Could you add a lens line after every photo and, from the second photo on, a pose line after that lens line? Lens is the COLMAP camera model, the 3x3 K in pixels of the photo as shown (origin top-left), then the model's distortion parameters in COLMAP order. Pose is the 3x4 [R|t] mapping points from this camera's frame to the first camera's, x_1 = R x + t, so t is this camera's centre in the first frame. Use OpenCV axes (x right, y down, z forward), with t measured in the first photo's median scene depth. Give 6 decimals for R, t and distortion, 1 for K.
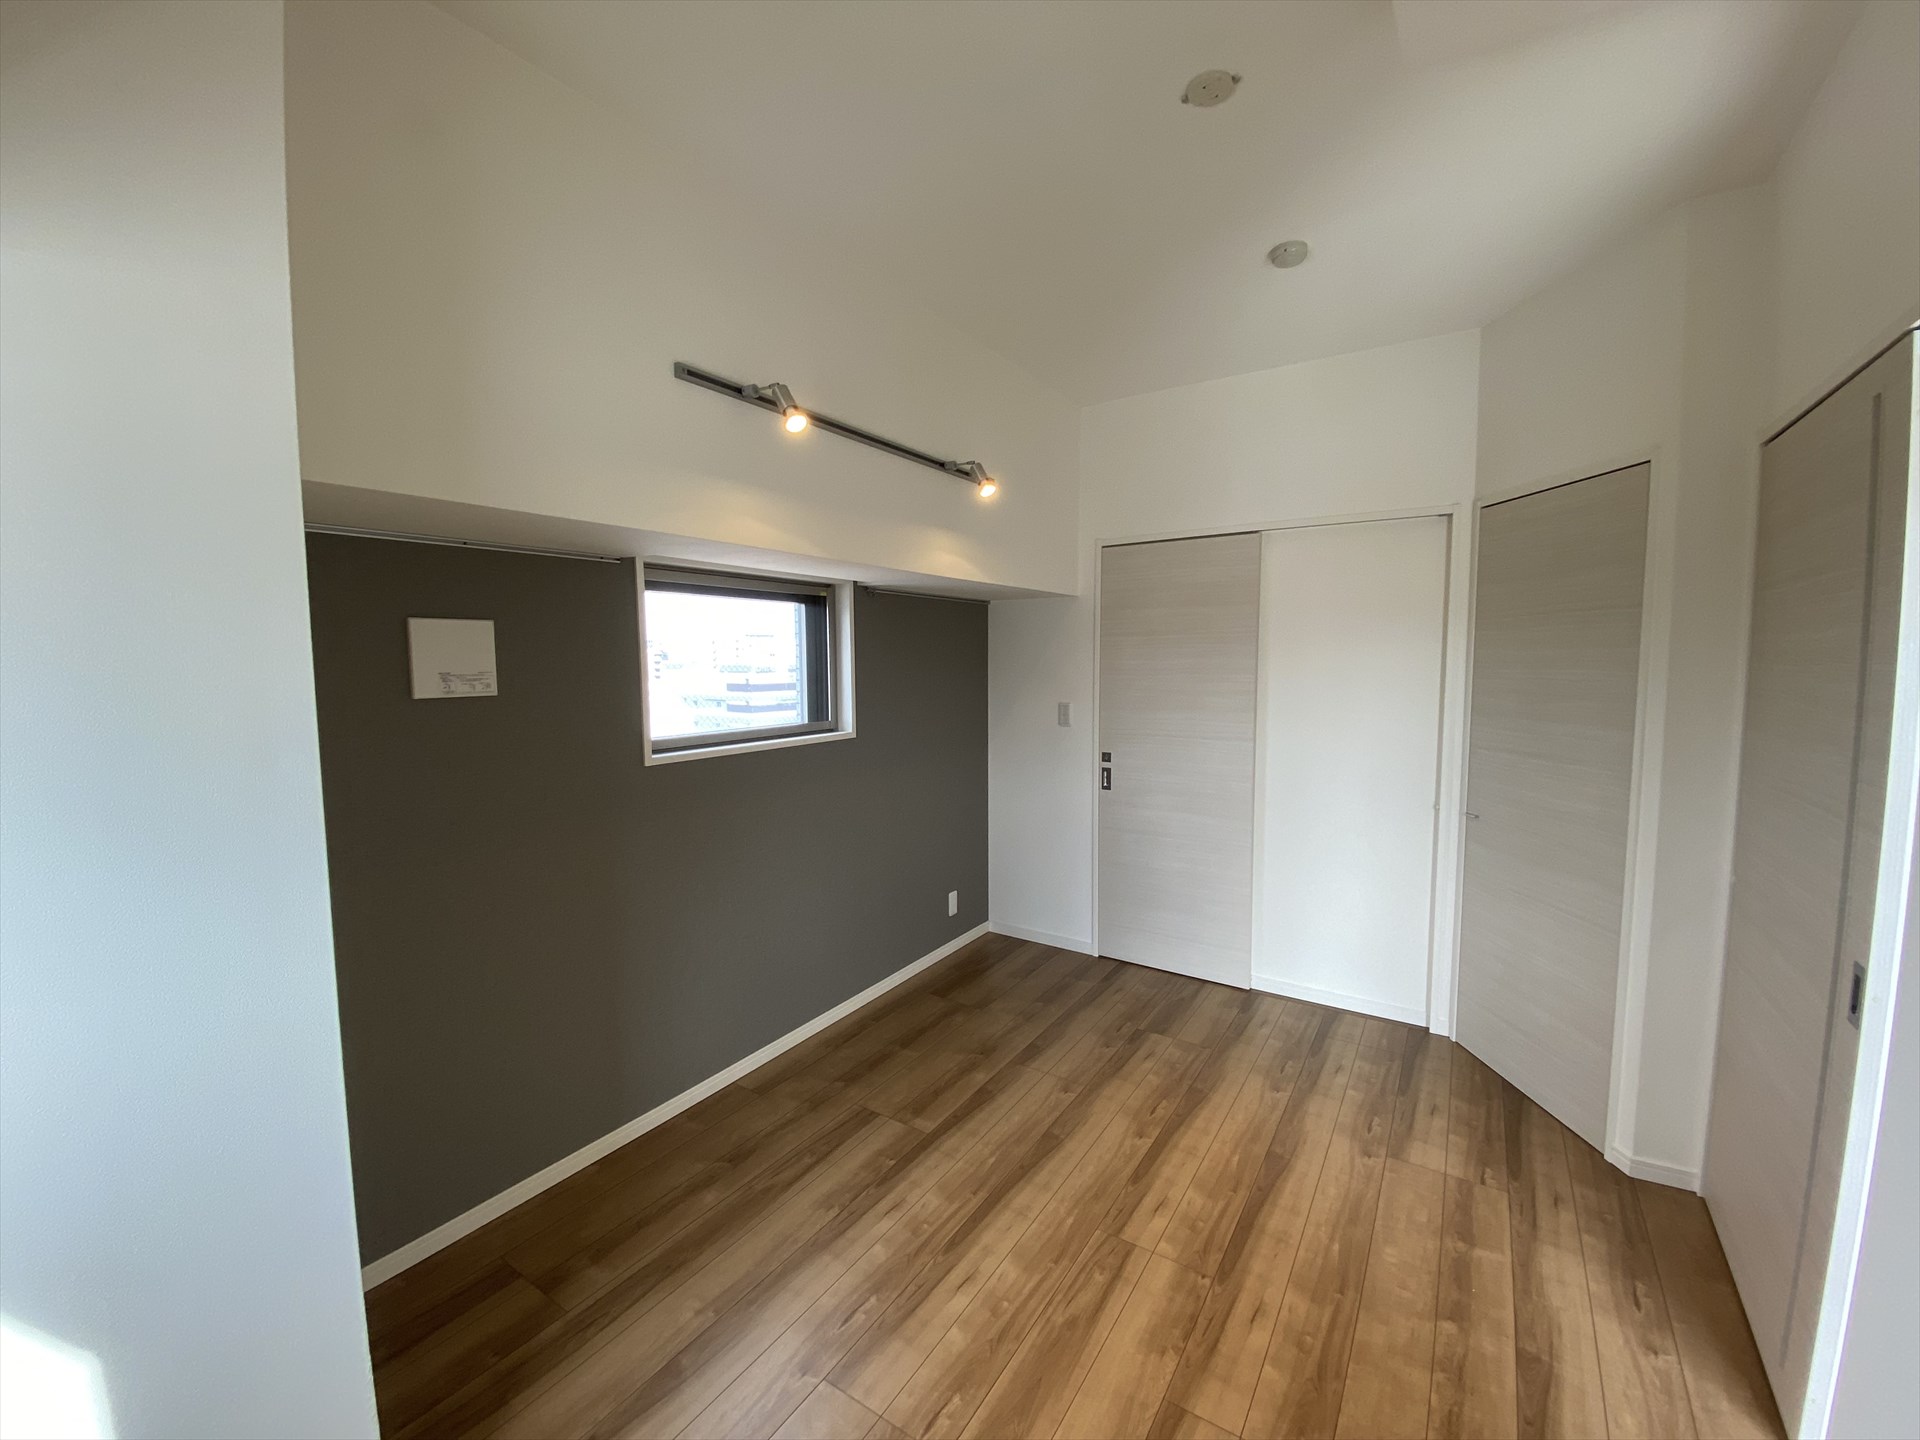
lens RADIAL K [[781.2, 0, 956.6], [0, 781.2, 717.7], [0, 0, 1]] dist [0.039483, -0.027741]
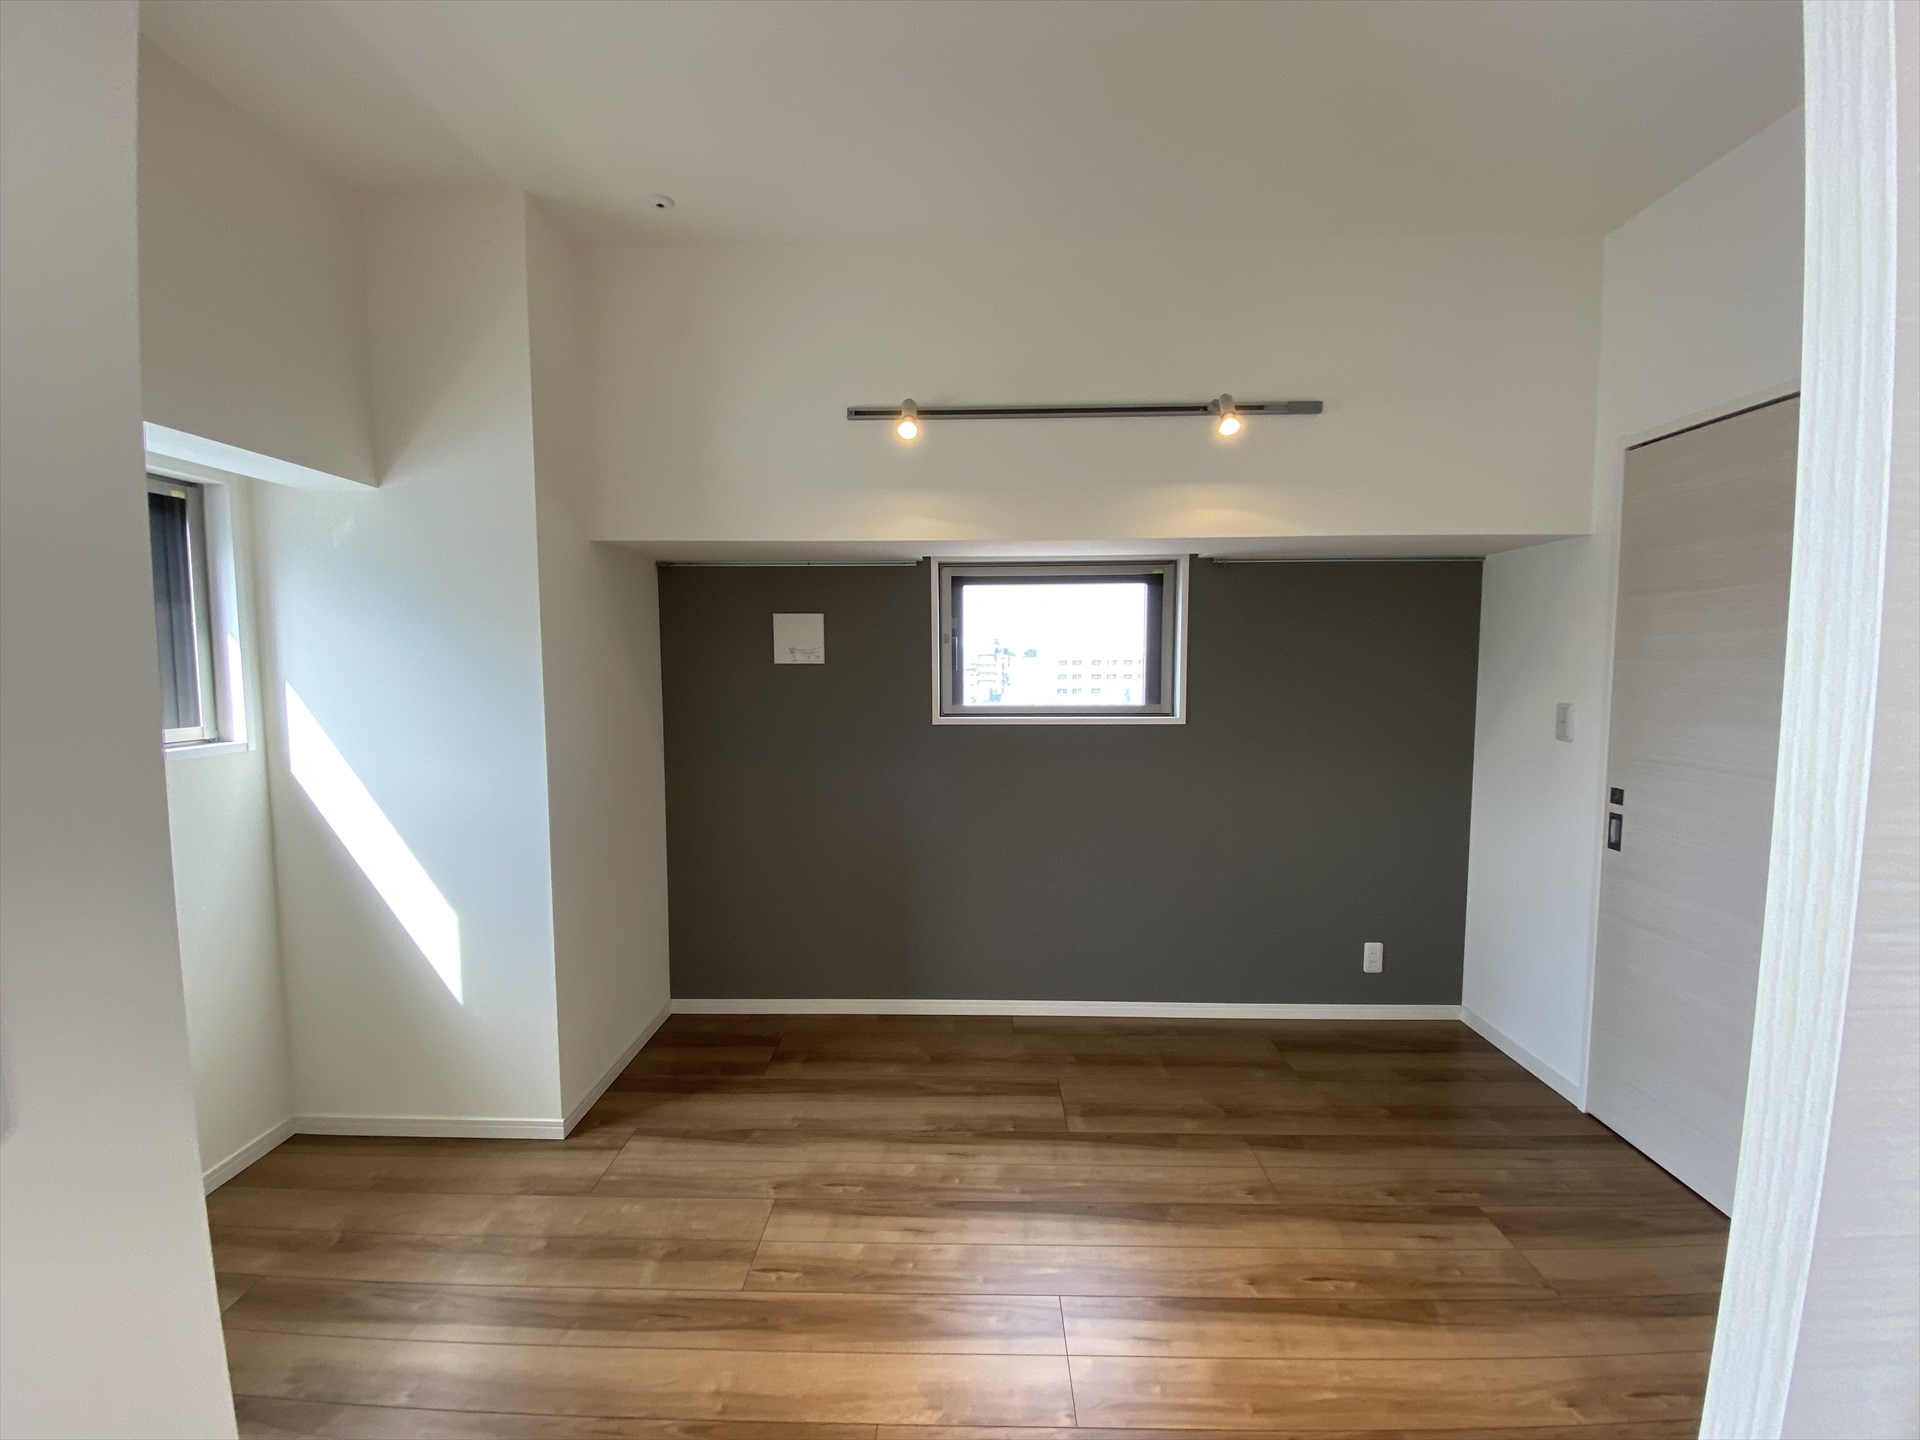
lens RADIAL K [[781.2, 0, 956.6], [0, 781.2, 717.7], [0, 0, 1]] dist [0.039483, -0.027741]
pose [[0.533549, 0.069130, -0.842939, 0.643502], [-0.065680, 0.997031, 0.040194, -0.002241], [0.843215, 0.033919, 0.536505, 0.346290]]
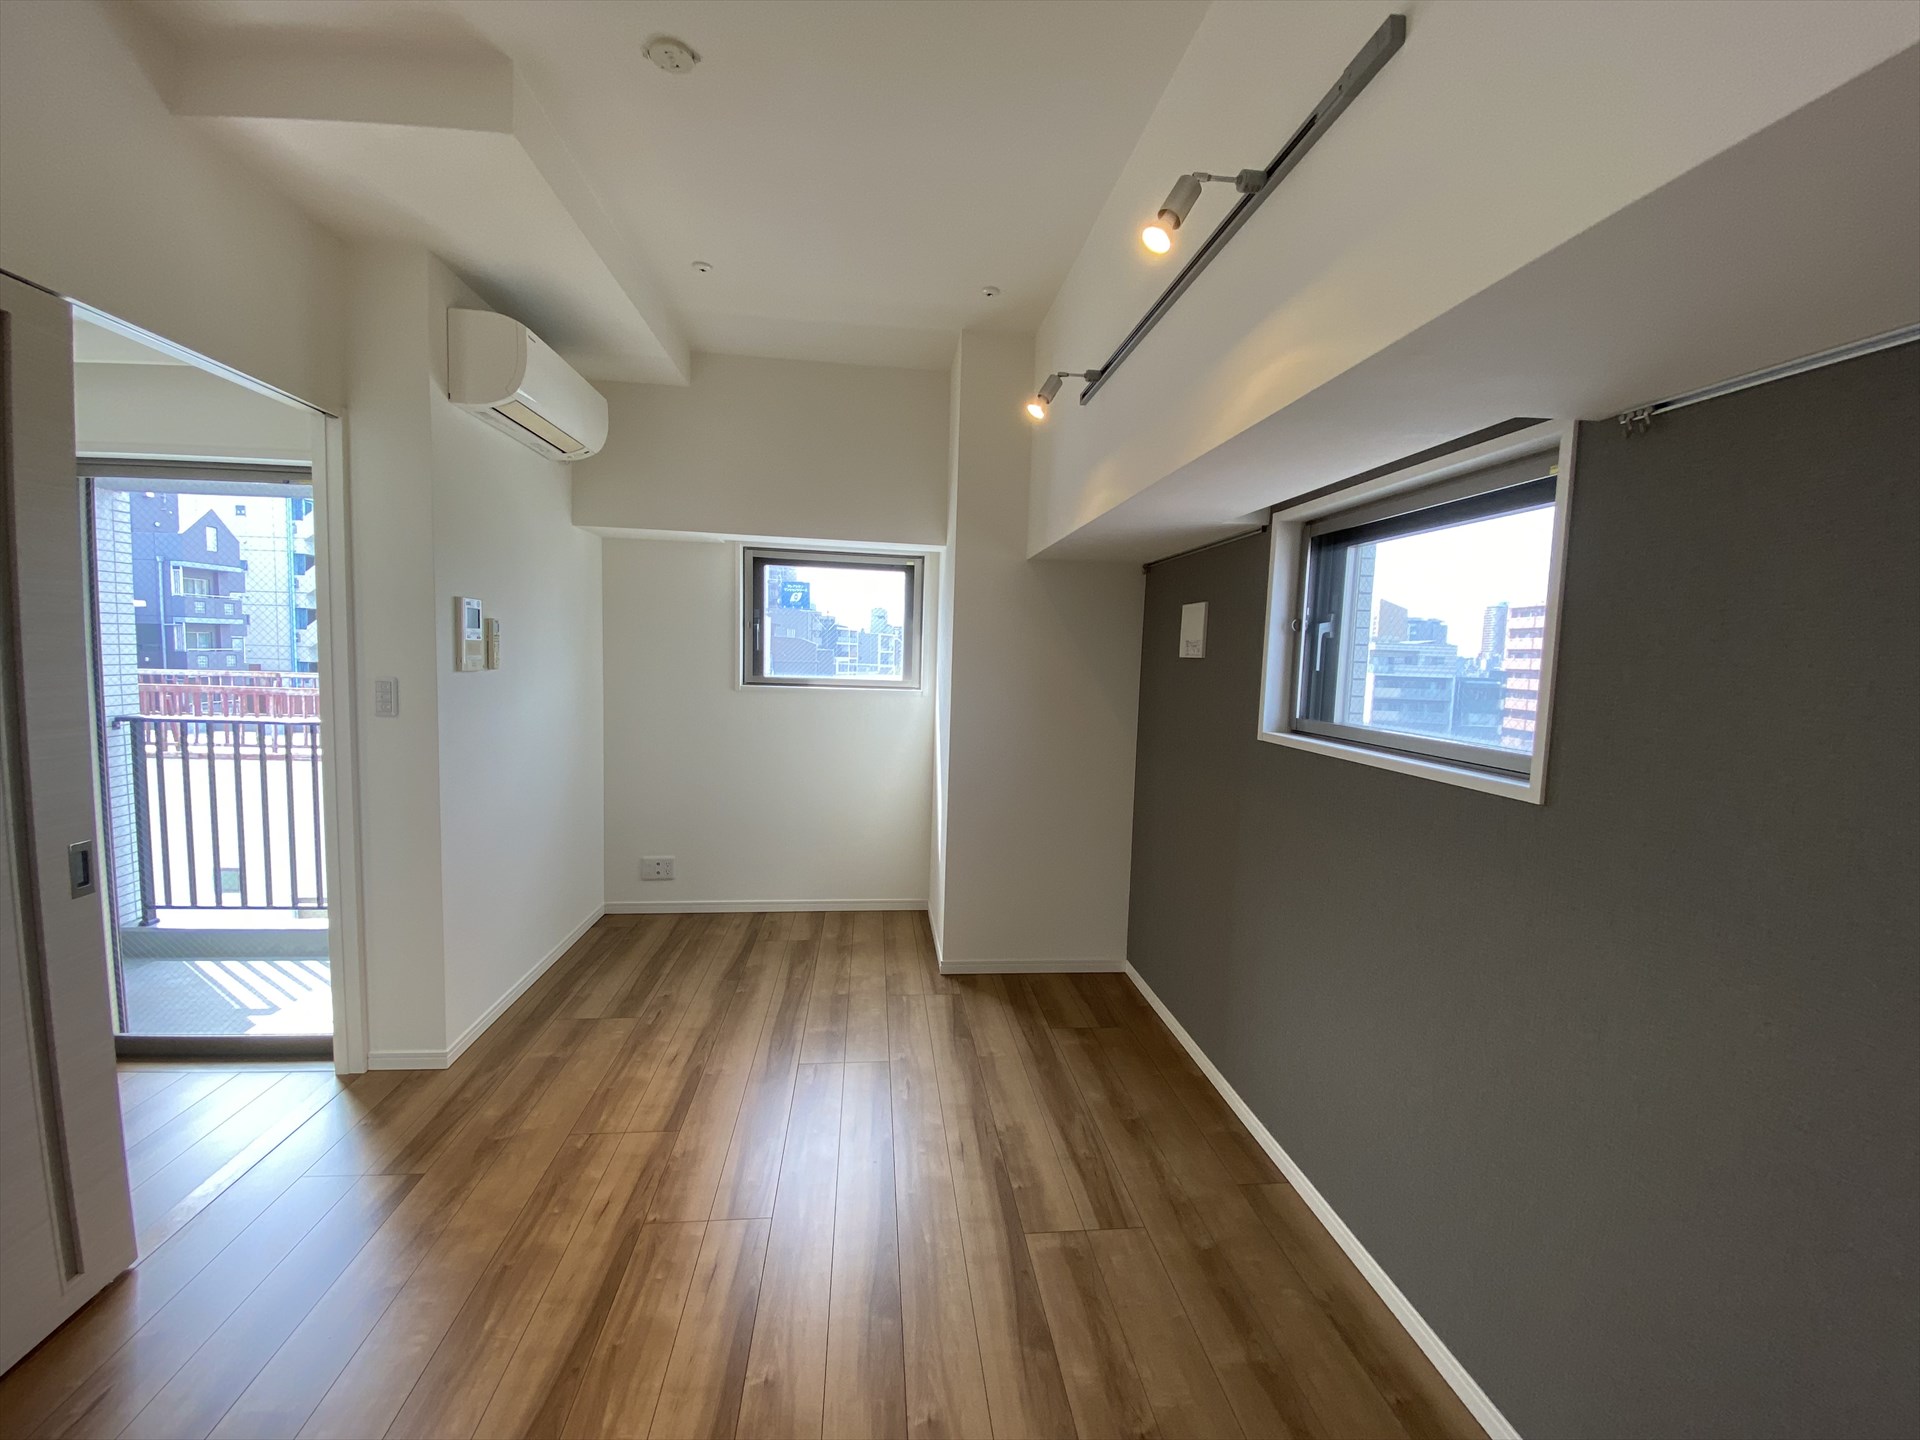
lens RADIAL K [[781.2, 0, 956.6], [0, 781.2, 717.7], [0, 0, 1]] dist [0.039483, -0.027741]
pose [[-0.769427, 0.034637, -0.637795, 0.474053], [-0.075588, 0.986575, 0.144766, -0.072239], [0.634246, 0.159596, -0.756479, 1.418508]]
